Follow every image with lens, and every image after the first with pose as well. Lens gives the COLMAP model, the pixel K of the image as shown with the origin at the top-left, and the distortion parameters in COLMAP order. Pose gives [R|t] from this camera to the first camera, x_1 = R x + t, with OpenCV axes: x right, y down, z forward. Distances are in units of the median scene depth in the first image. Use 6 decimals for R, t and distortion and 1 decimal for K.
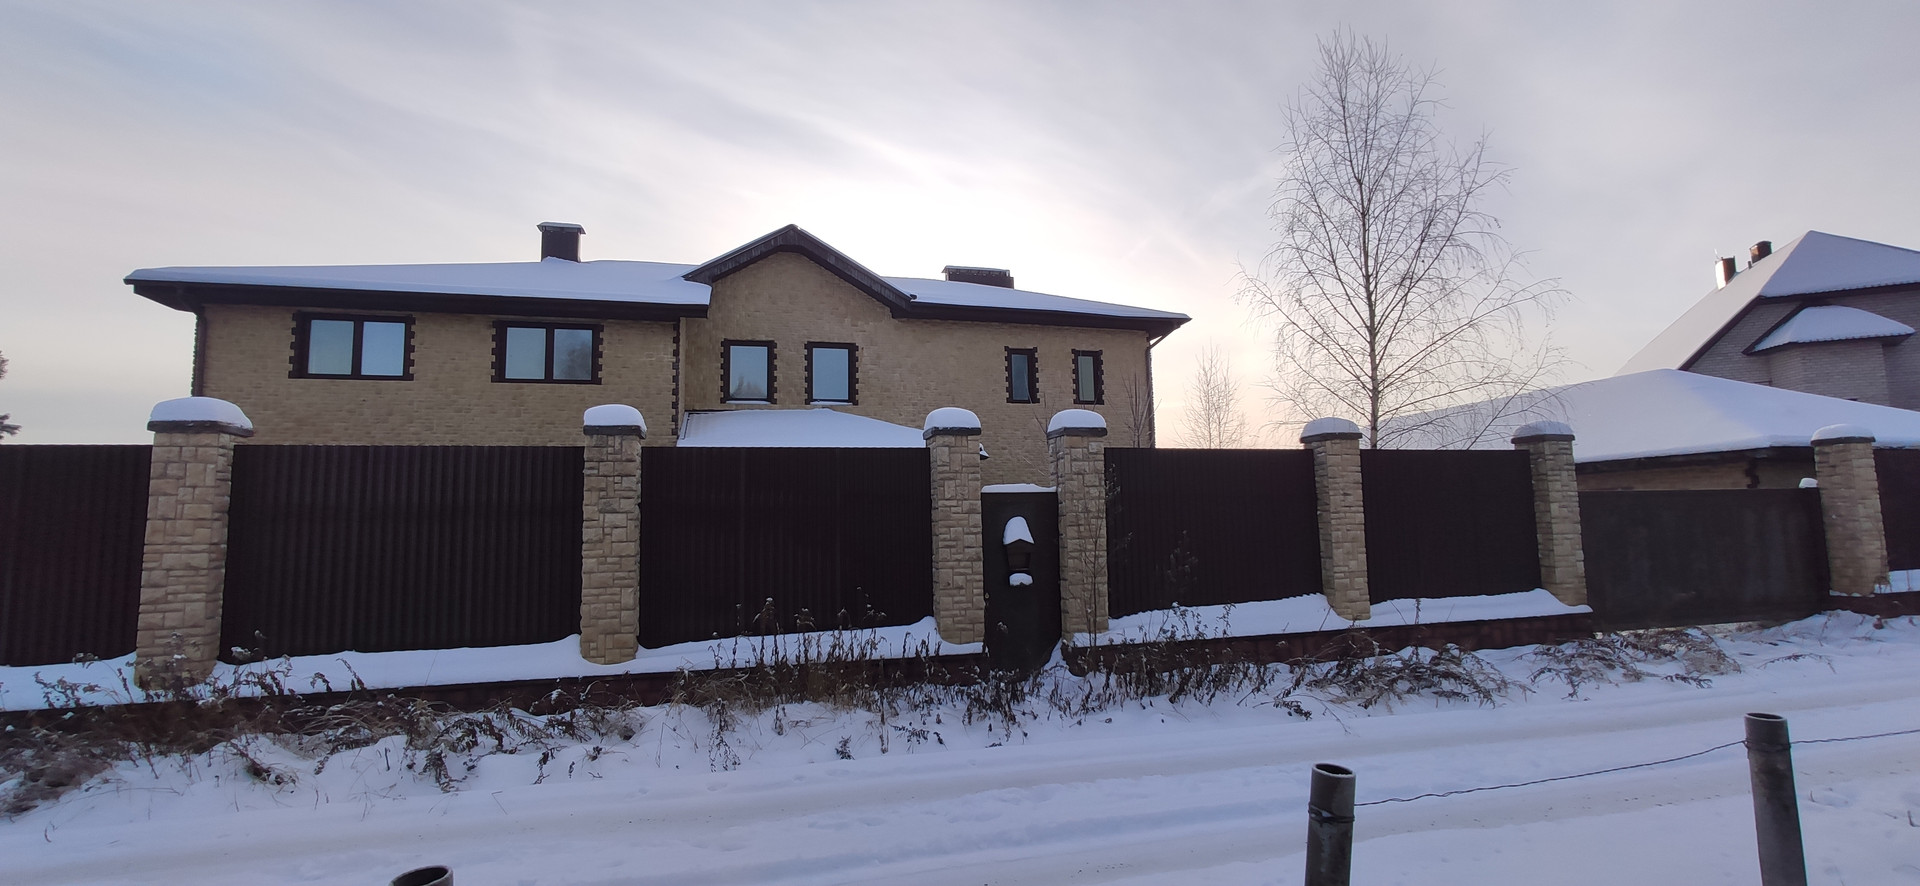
lens RADIAL K [[838.0, 0, 955.1], [0, 838.0, 435.4], [0, 0, 1]] dist [-0.044909, 0.023337]
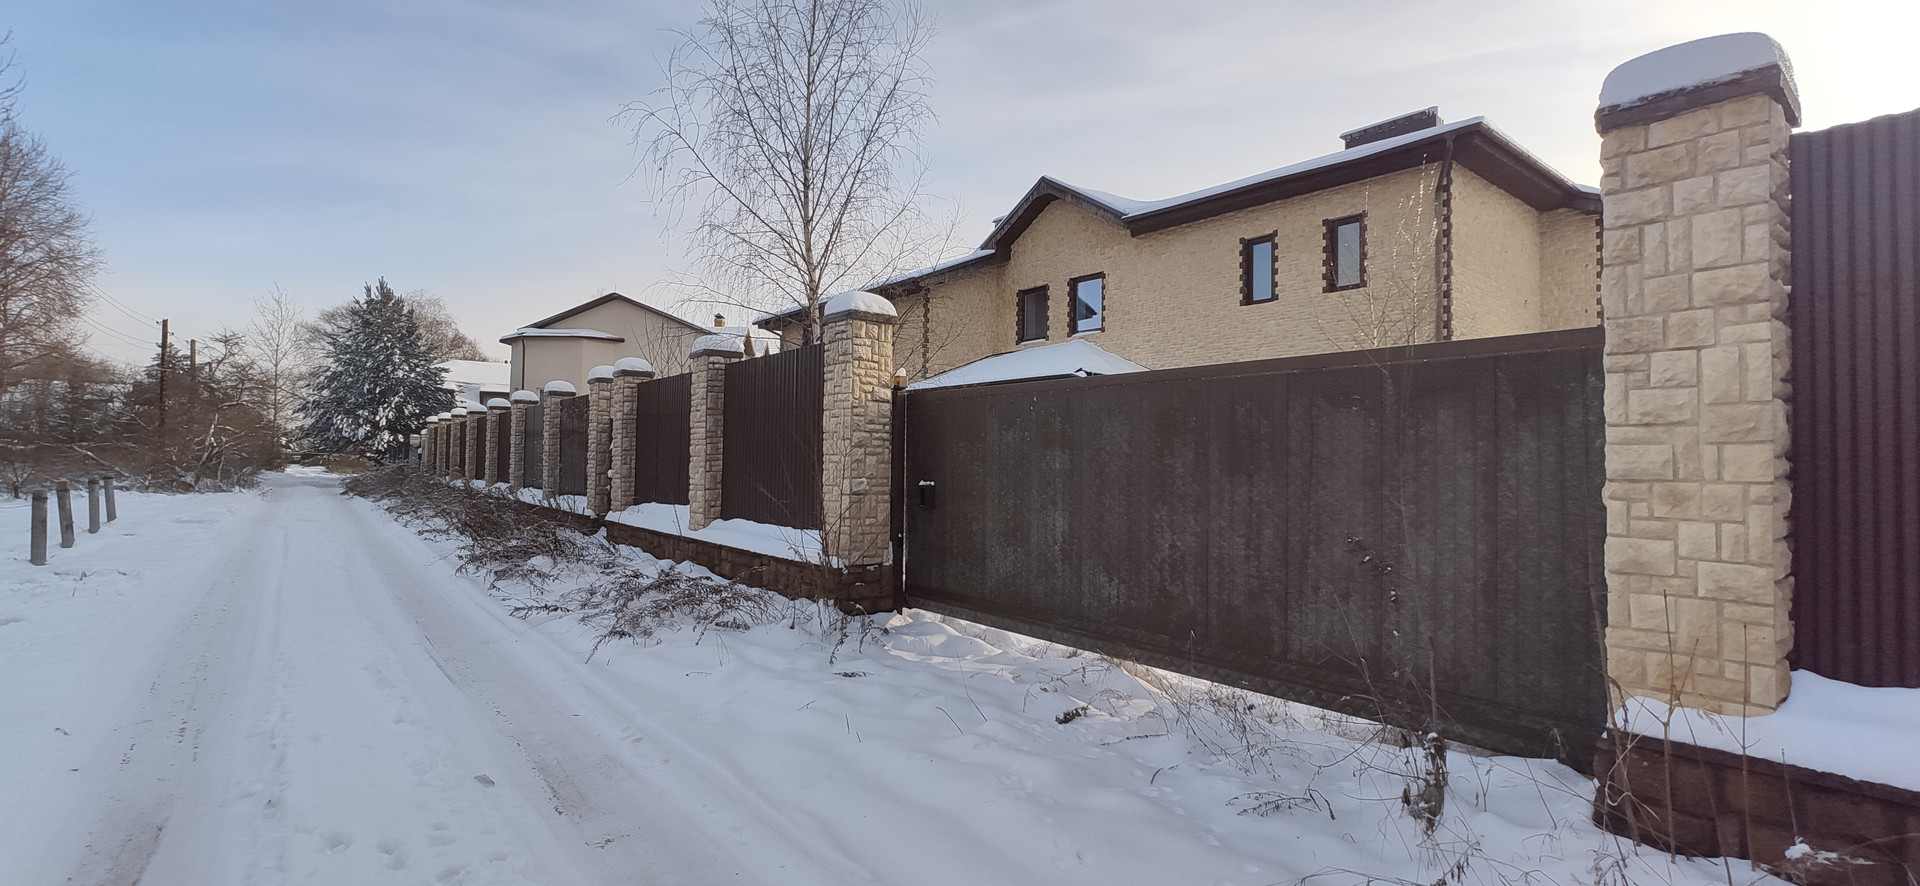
lens RADIAL K [[833.6, 0, 953.1], [0, 833.6, 435.8], [0, 0, 1]] dist [-0.037708, 0.013267]
pose [[0.380760, 0.001009, -0.924673, 0.737209], [0.074367, 0.996727, 0.031711, 0.043467], [0.921679, -0.080839, 0.379439, 0.421628]]
